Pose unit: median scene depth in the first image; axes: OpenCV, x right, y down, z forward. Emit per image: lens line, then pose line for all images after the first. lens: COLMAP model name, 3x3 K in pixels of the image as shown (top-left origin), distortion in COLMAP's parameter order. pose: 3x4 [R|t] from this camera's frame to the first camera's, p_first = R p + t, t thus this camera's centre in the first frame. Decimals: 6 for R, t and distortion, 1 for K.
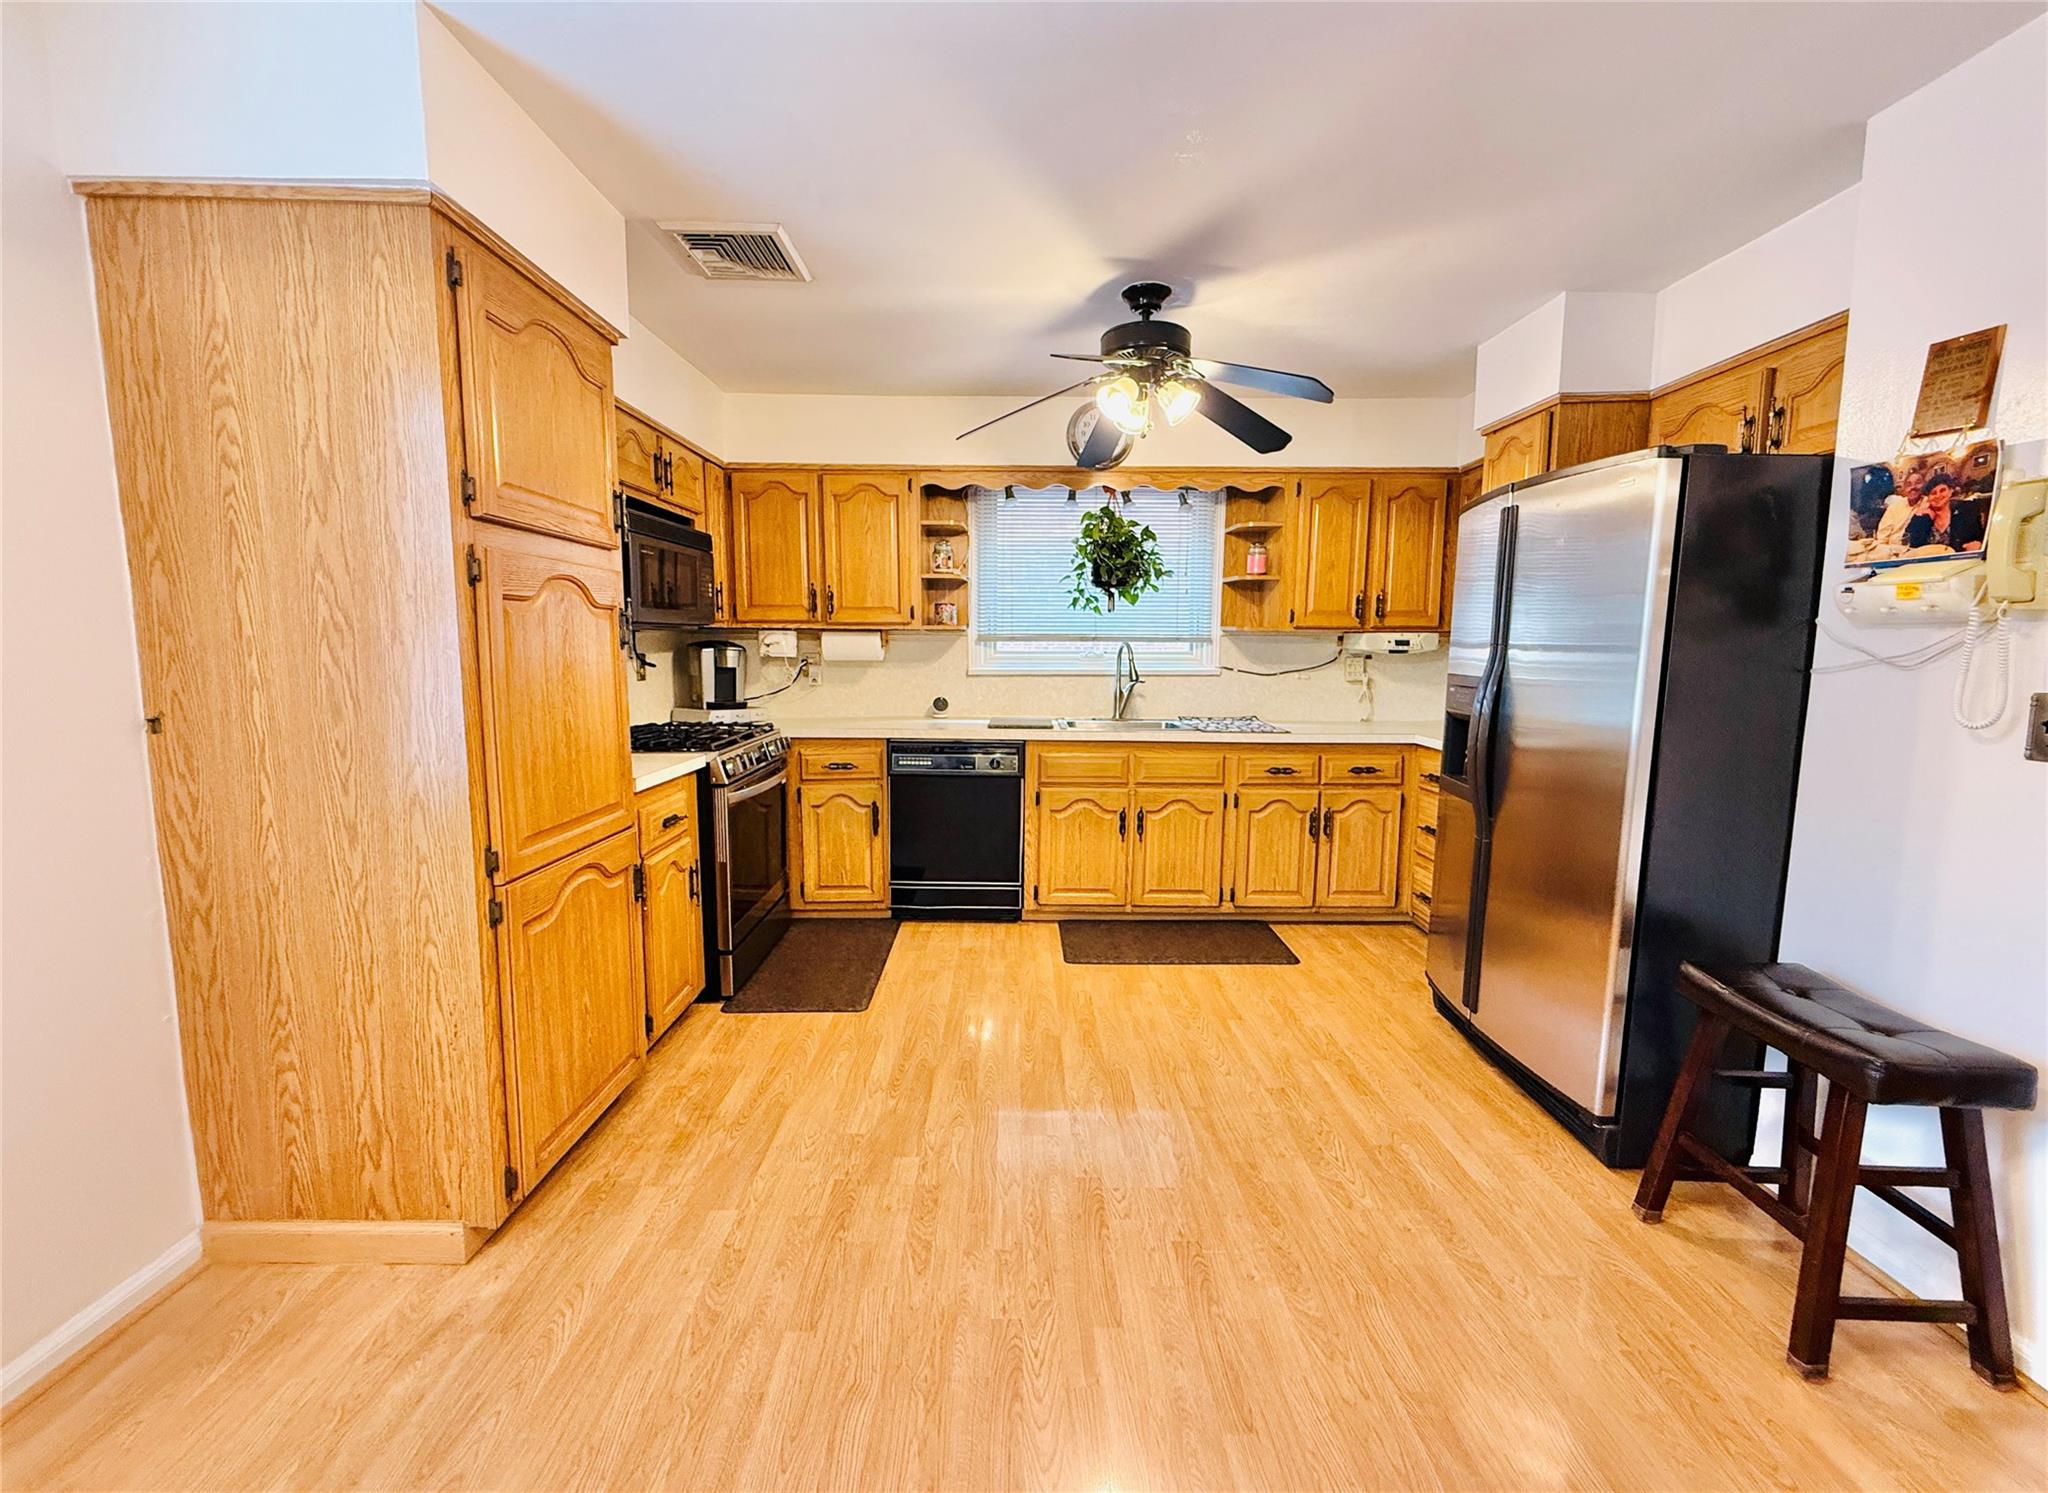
lens RADIAL K [[815.8, 0, 1018.2], [0, 815.8, 732.0], [0, 0, 1]] dist [-0.000637, 0.000169]
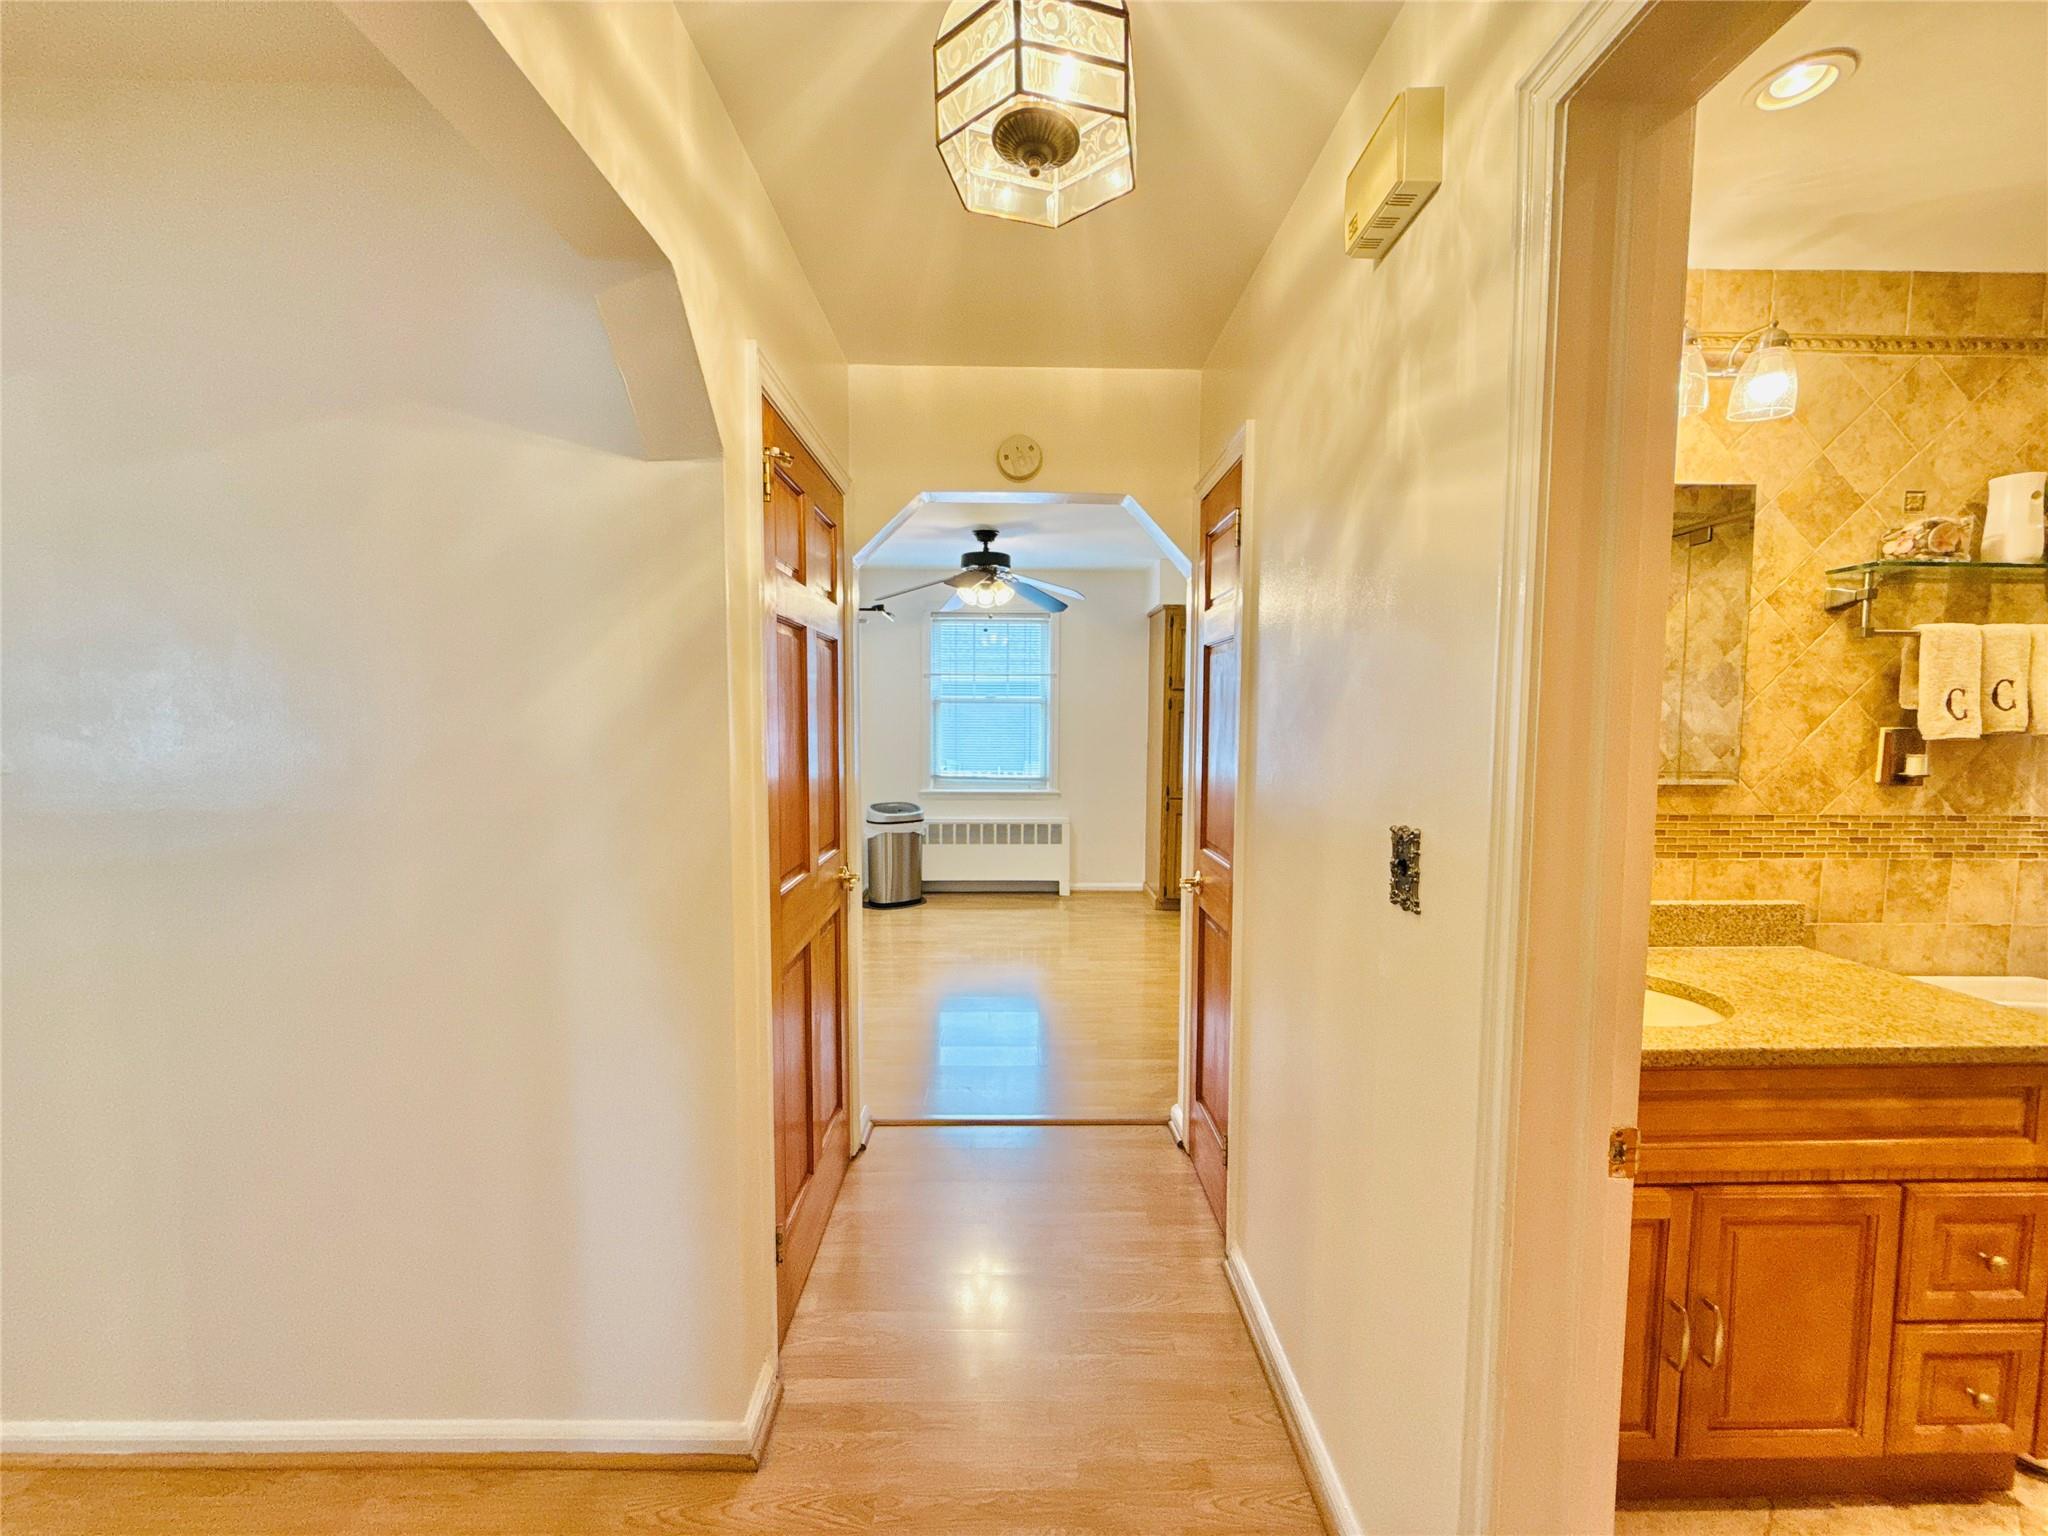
lens RADIAL K [[816.4, 0, 1027.4], [0, 816.4, 768.8], [0, 0, 1]] dist [0.000015, 0.000046]
pose [[0.019832, 0.055374, -0.998269, 1.942956], [-0.117938, 0.991624, 0.052662, -0.025757], [0.992823, 0.116689, 0.026196, 0.238936]]
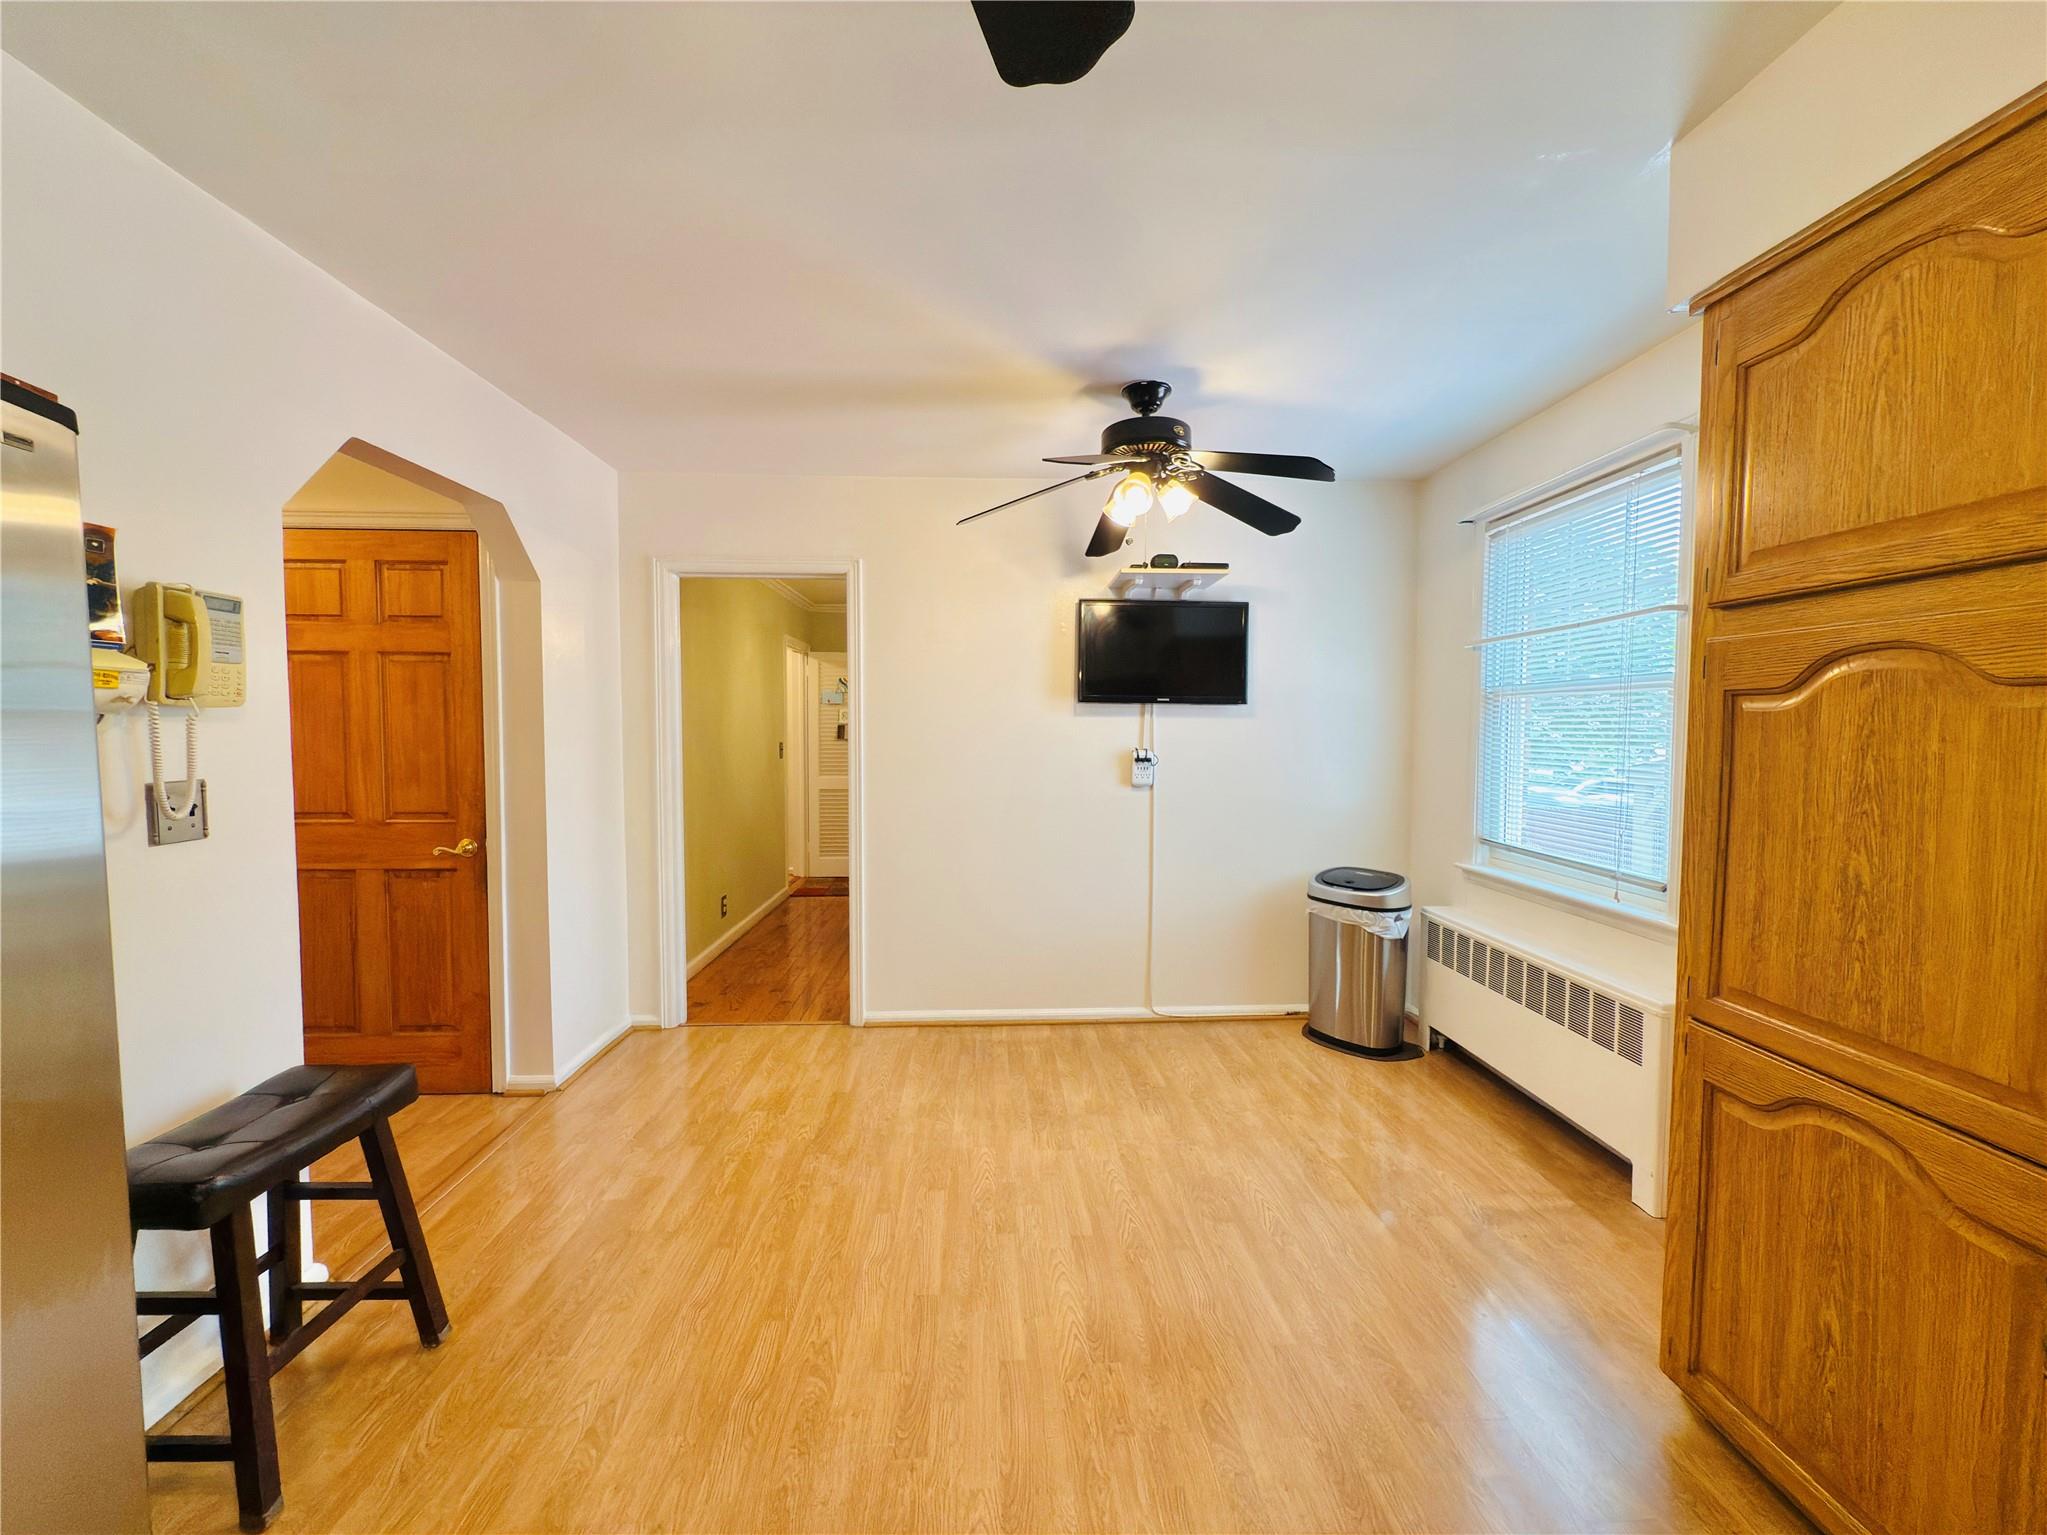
lens RADIAL K [[816.0, 0, 1026.9], [0, 816.0, 768.3], [0, 0, 1]] dist [0.000015, 0.000046]
pose [[-0.998961, -0.003983, -0.045399, 0.097777], [-0.011113, 0.987392, 0.157902, -0.156246], [0.044198, 0.158243, -0.986411, 1.322738]]
